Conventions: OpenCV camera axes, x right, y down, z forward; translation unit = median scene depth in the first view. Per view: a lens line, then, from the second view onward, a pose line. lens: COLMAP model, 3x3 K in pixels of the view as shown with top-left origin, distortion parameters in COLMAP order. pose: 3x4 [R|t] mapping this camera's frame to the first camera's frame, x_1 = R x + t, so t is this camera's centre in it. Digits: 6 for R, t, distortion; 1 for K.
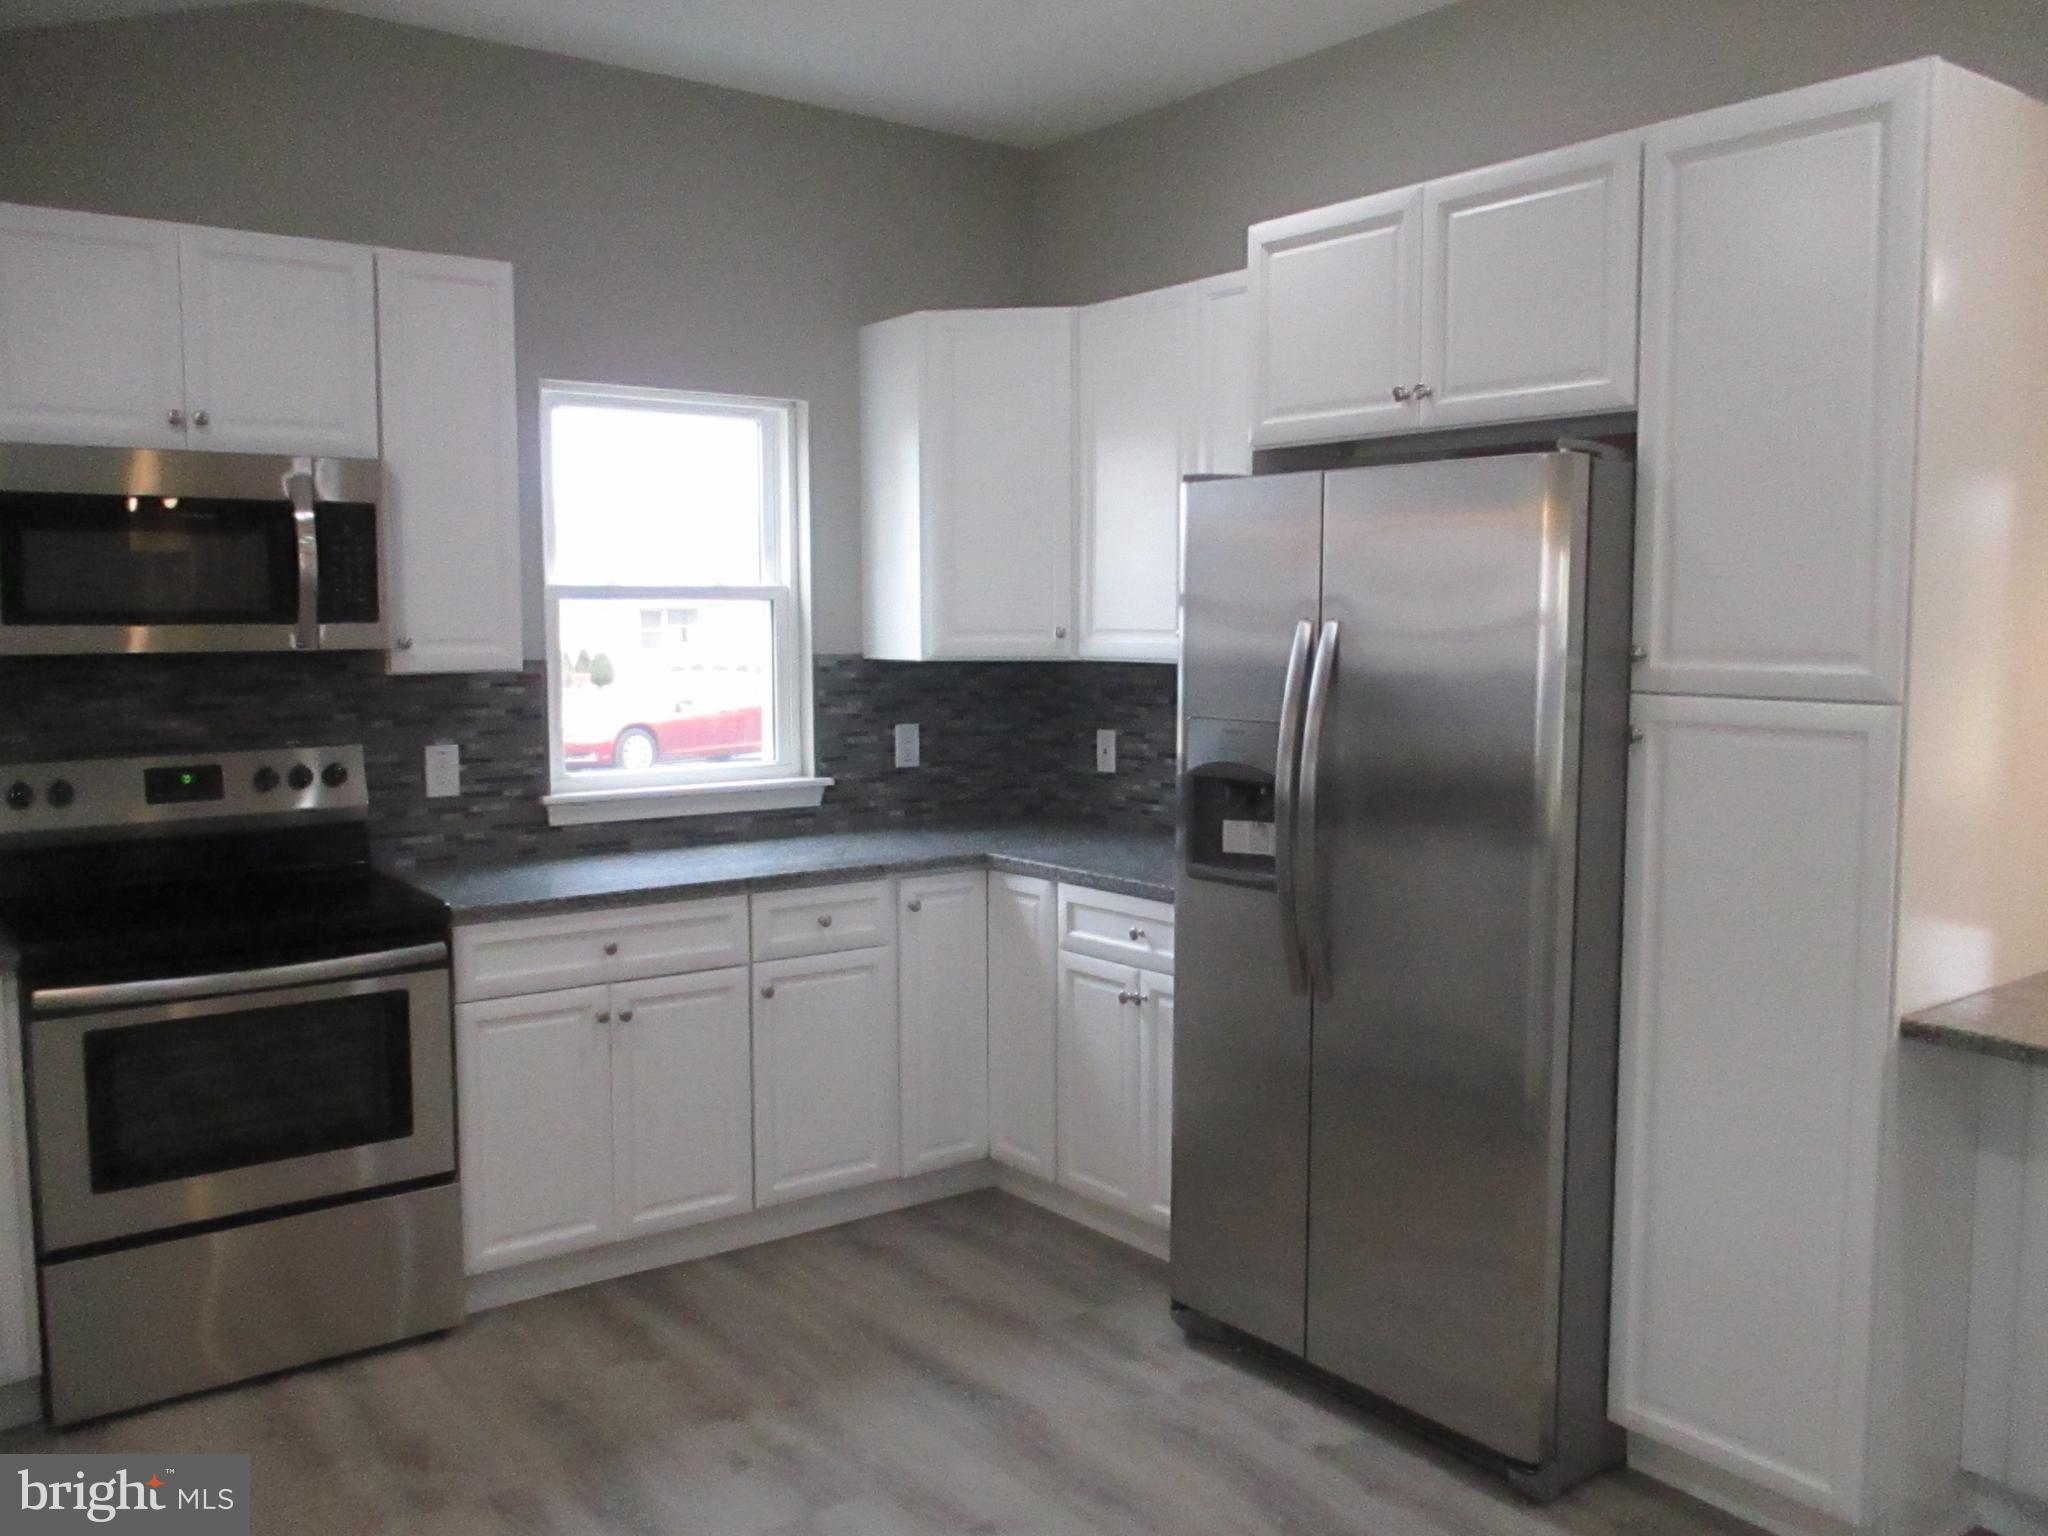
lens RADIAL K [[1718.2, 0, 1047.8], [0, 1718.2, 753.8], [0, 0, 1]] dist [-0.025202, 0.014325]
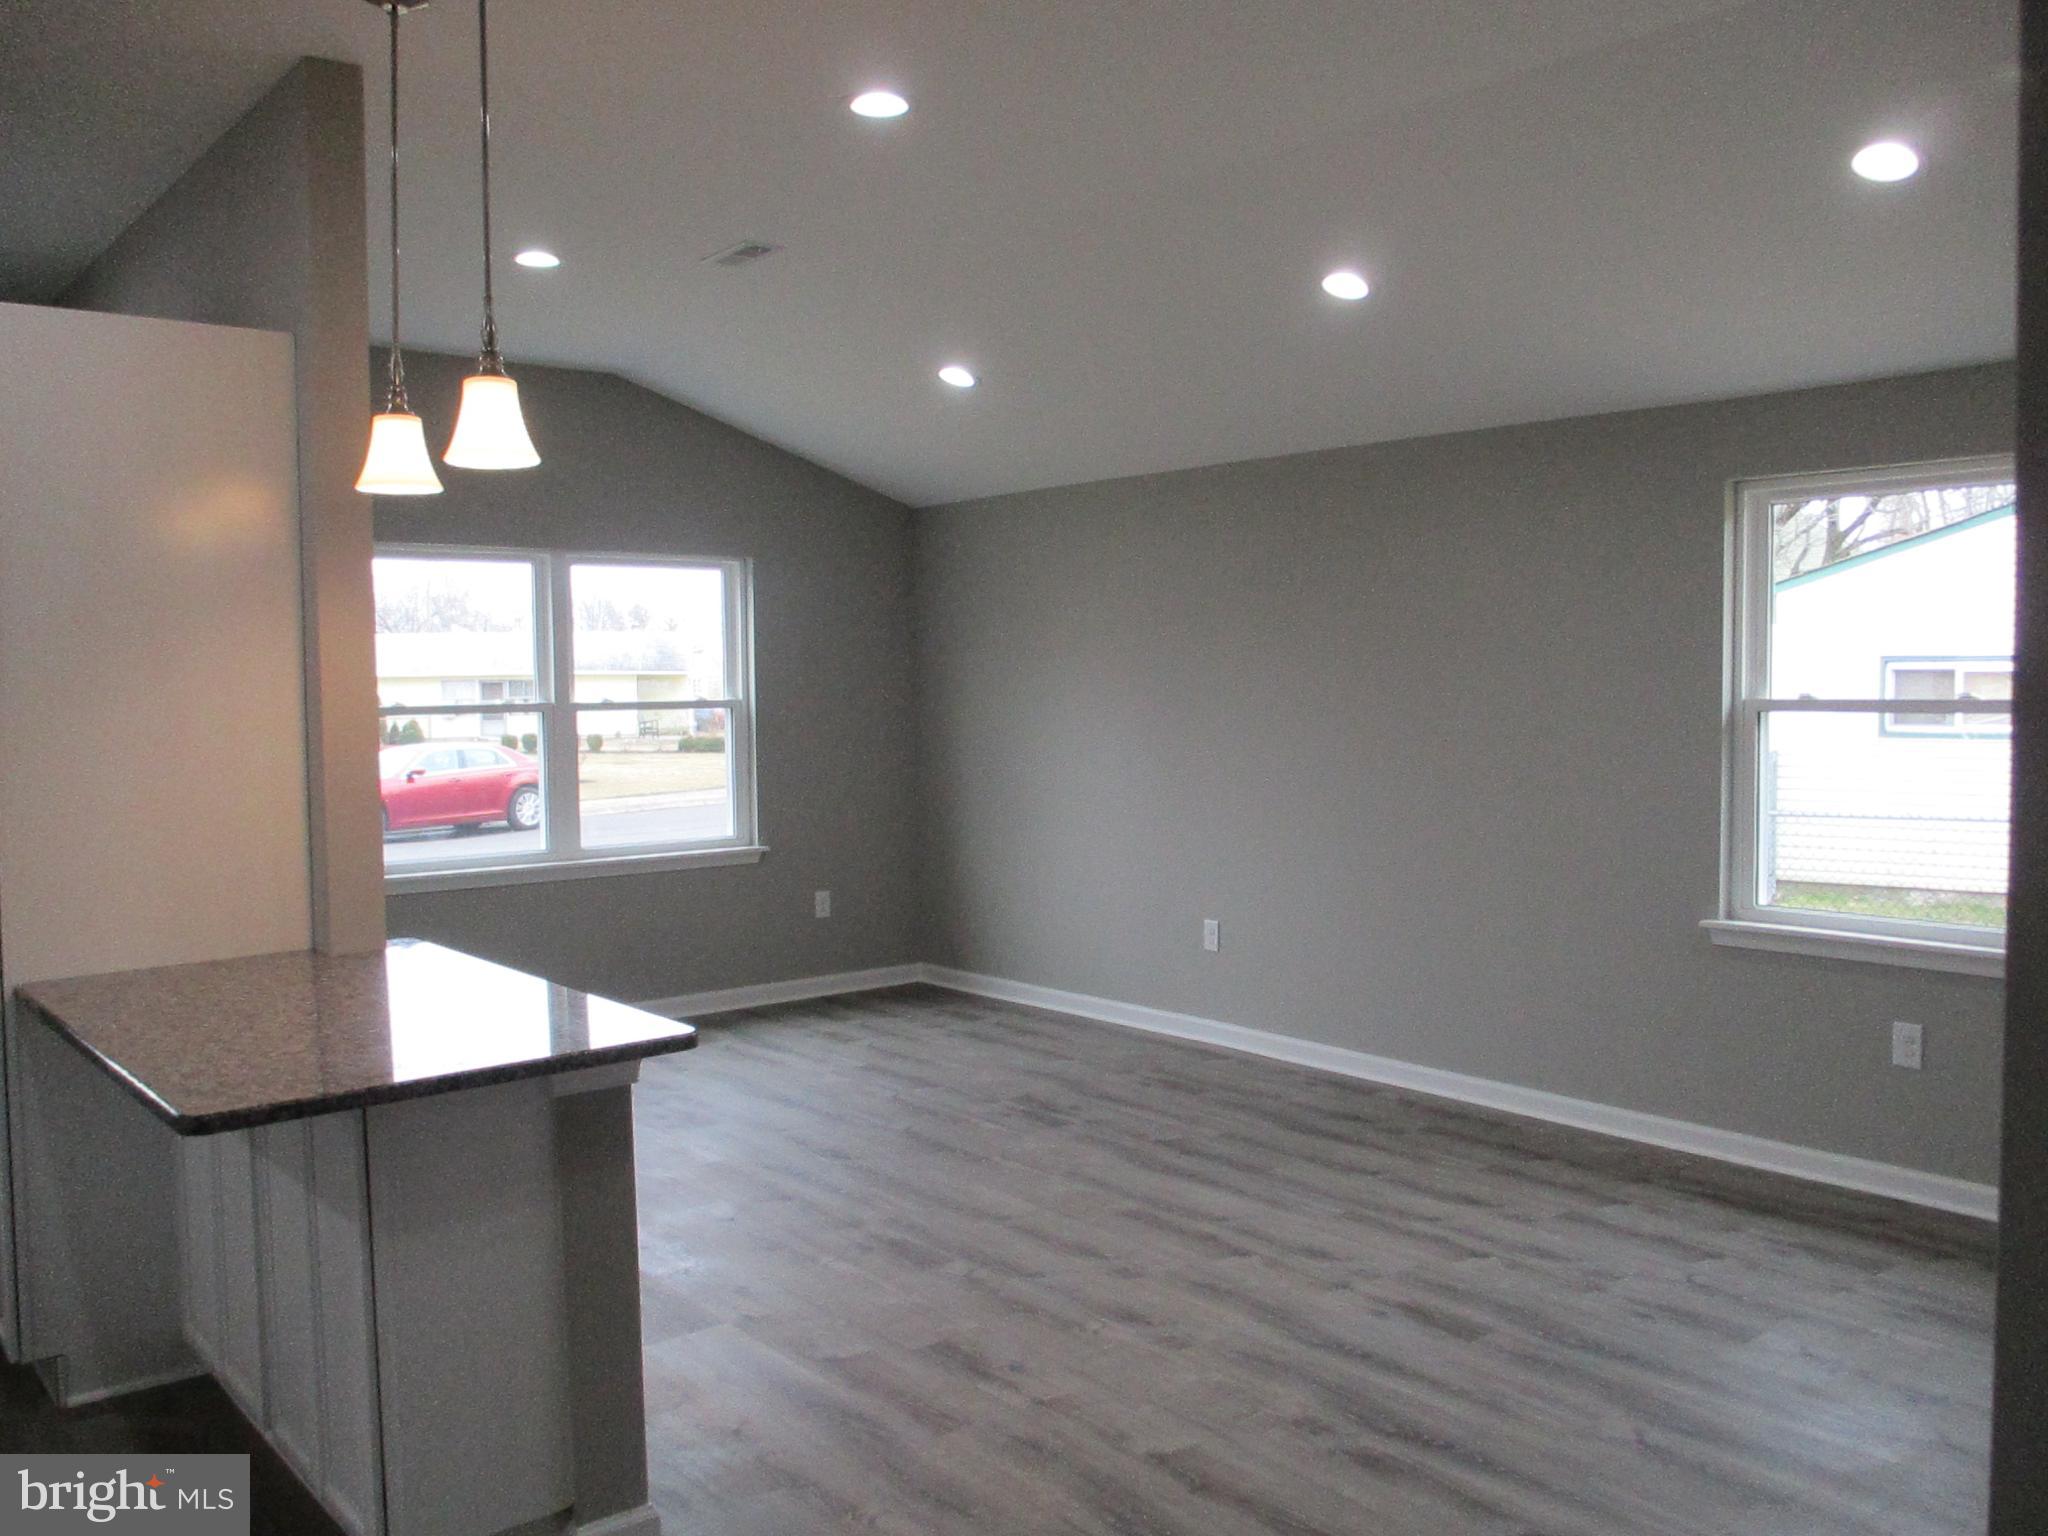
lens RADIAL K [[1718.2, 0, 1045.8], [0, 1718.2, 755.1], [0, 0, 1]] dist [-0.025202, 0.014325]
pose [[0.999080, -0.017729, 0.039043, 0.863357], [0.019148, 0.999158, -0.036273, 0.023596], [-0.038367, 0.036987, 0.998579, -0.279751]]
